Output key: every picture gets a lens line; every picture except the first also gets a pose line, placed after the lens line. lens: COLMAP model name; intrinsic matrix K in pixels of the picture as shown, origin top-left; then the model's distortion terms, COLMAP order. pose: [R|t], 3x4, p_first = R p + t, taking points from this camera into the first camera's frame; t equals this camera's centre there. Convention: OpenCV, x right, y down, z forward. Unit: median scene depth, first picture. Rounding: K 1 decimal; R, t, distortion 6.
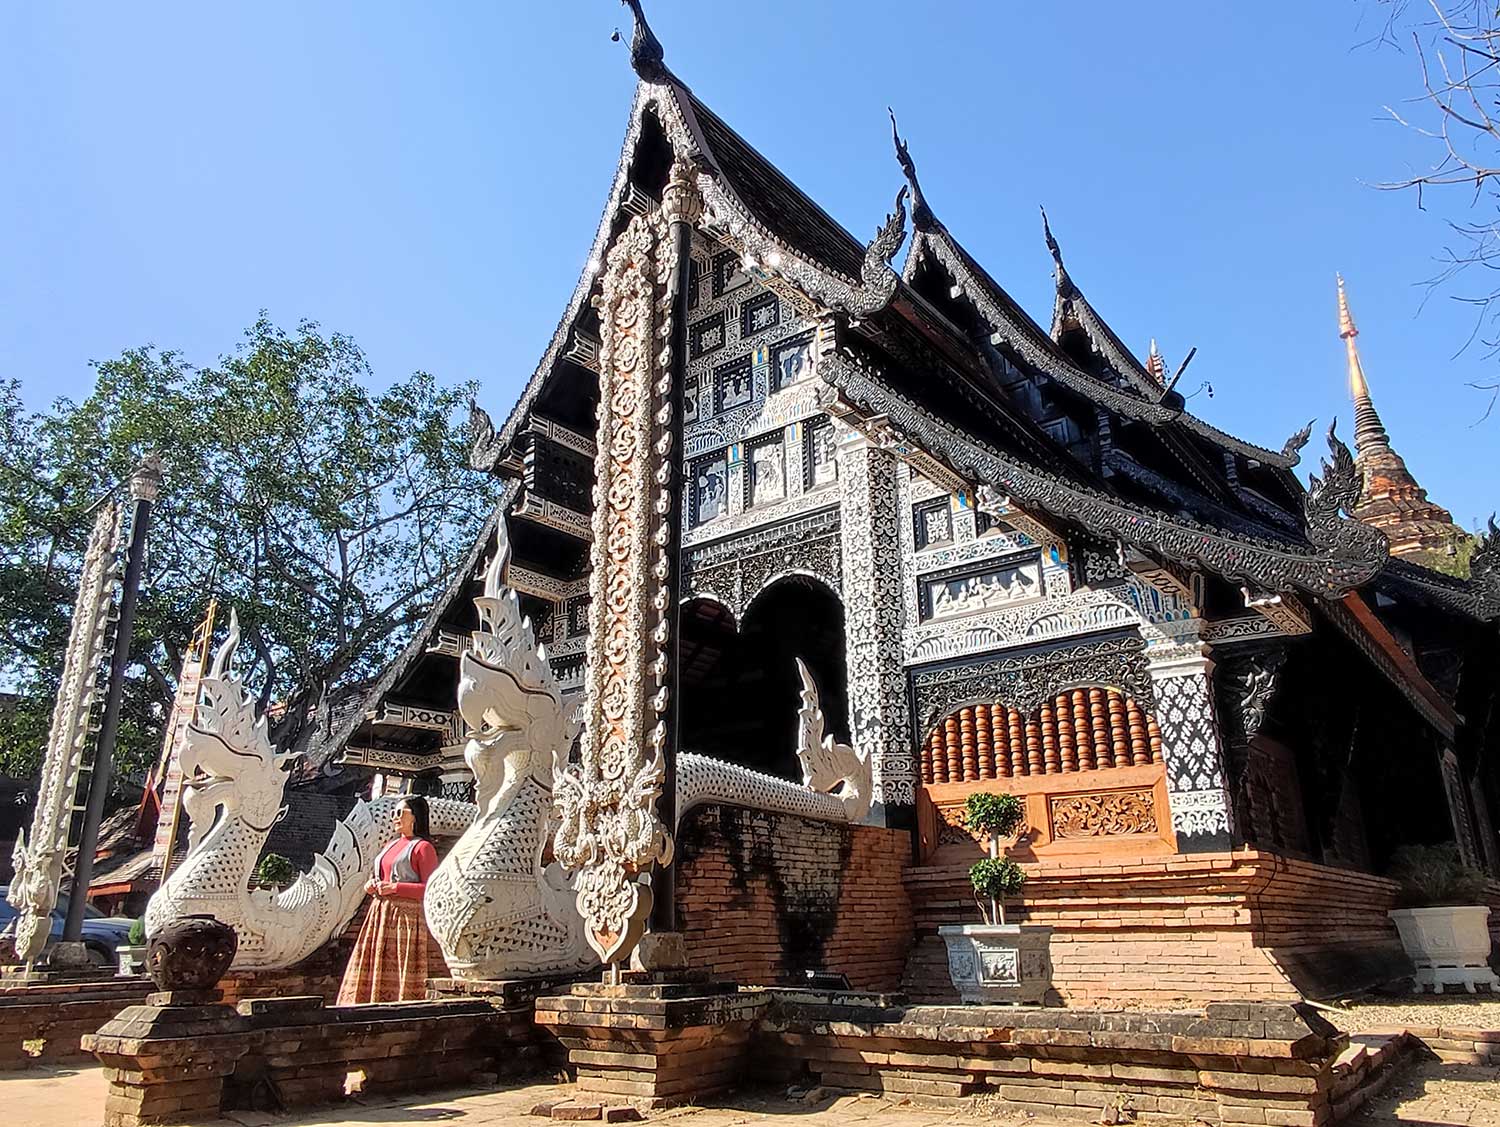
lens RADIAL K [[1068.6, 0, 751.6], [0, 1068.6, 568.1], [0, 0, 1]] dist [-0.005733, -0.000891]
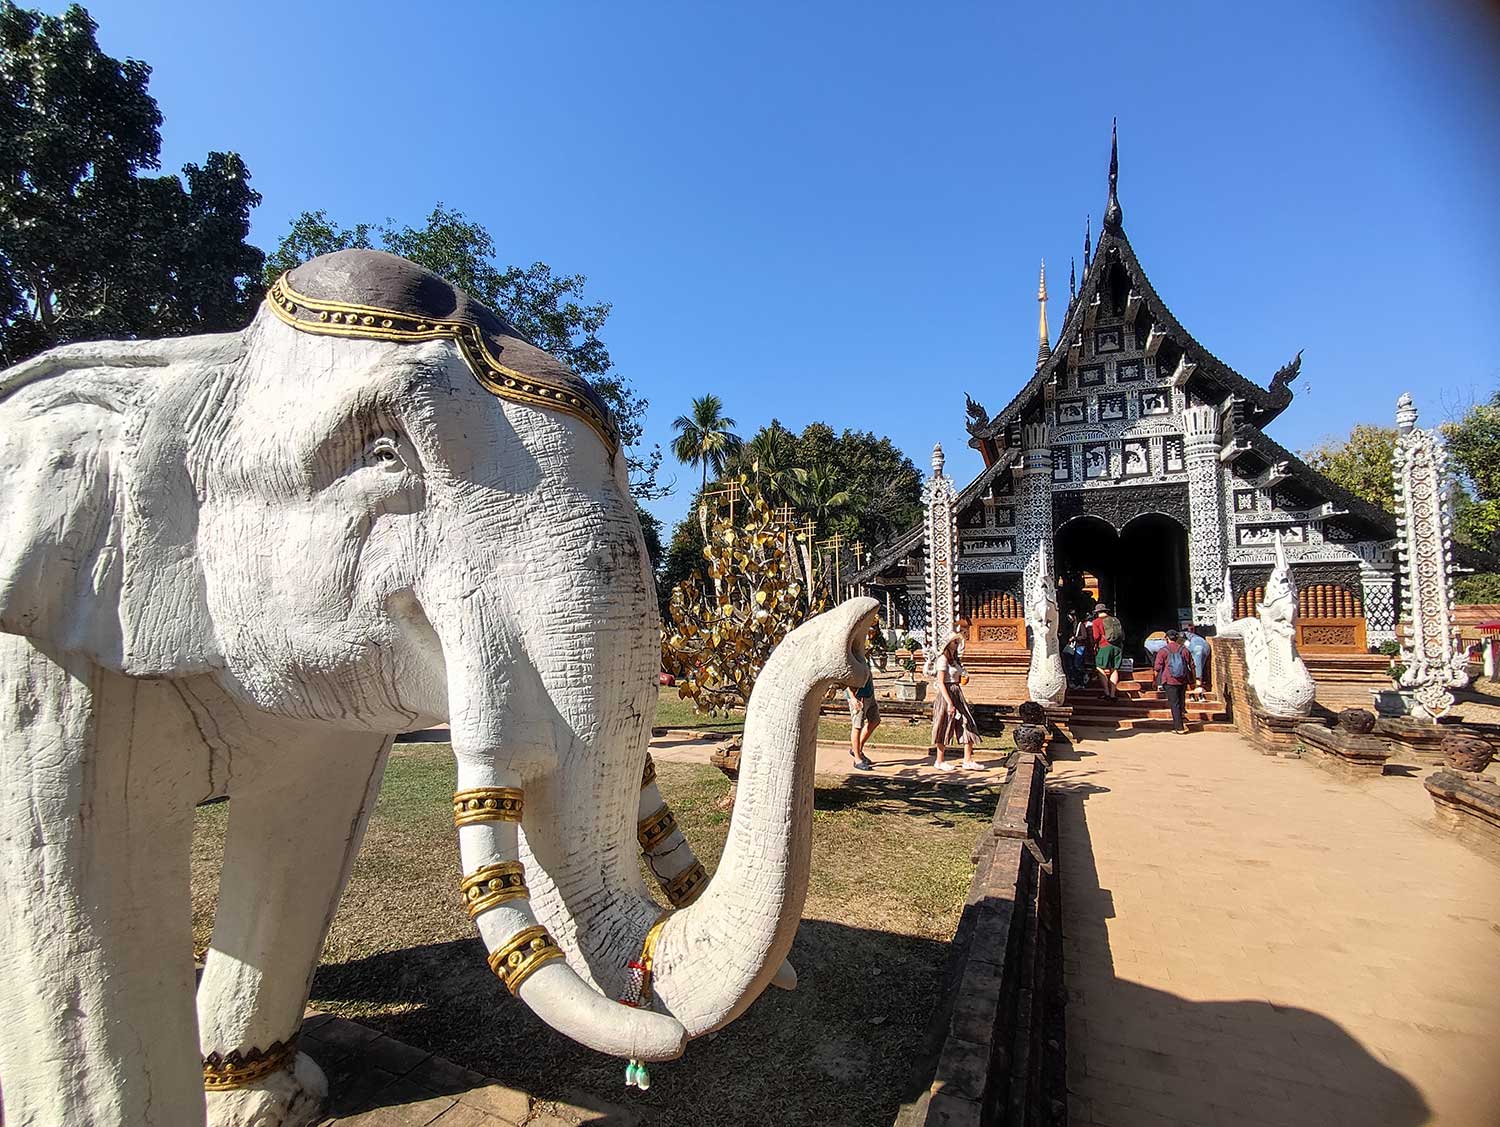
lens RADIAL K [[682.3, 0, 747.6], [0, 682.3, 567.9], [0, 0, 1]] dist [0.000207, 0.000162]
pose [[0.966104, 0.031703, 0.256199, -1.189200], [-0.094806, 0.966655, 0.237885, -0.147087], [-0.240115, -0.254111, 0.936895, -0.107591]]
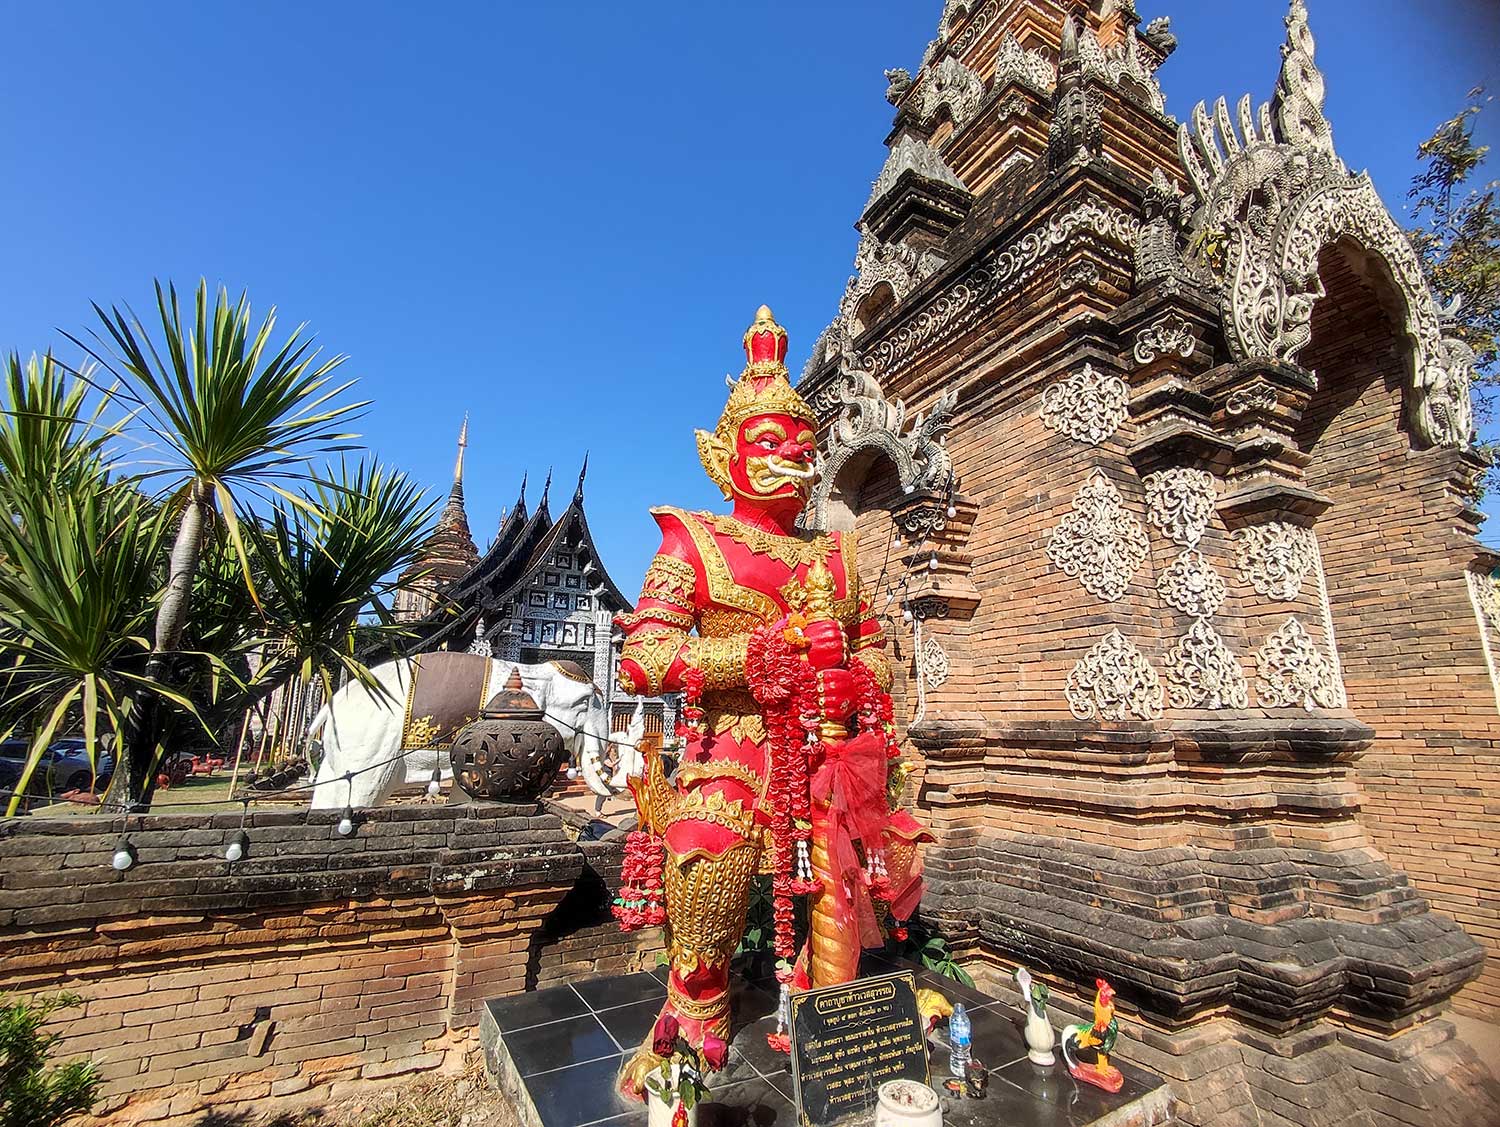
lens RADIAL K [[682.3, 0, 746.3], [0, 682.3, 565.7], [0, 0, 1]] dist [0.000207, 0.000162]
pose [[0.414981, 0.233268, 0.879419, -1.990492], [-0.304951, 0.946325, -0.107115, -0.270676], [-0.857203, -0.223729, 0.463842, -0.513350]]
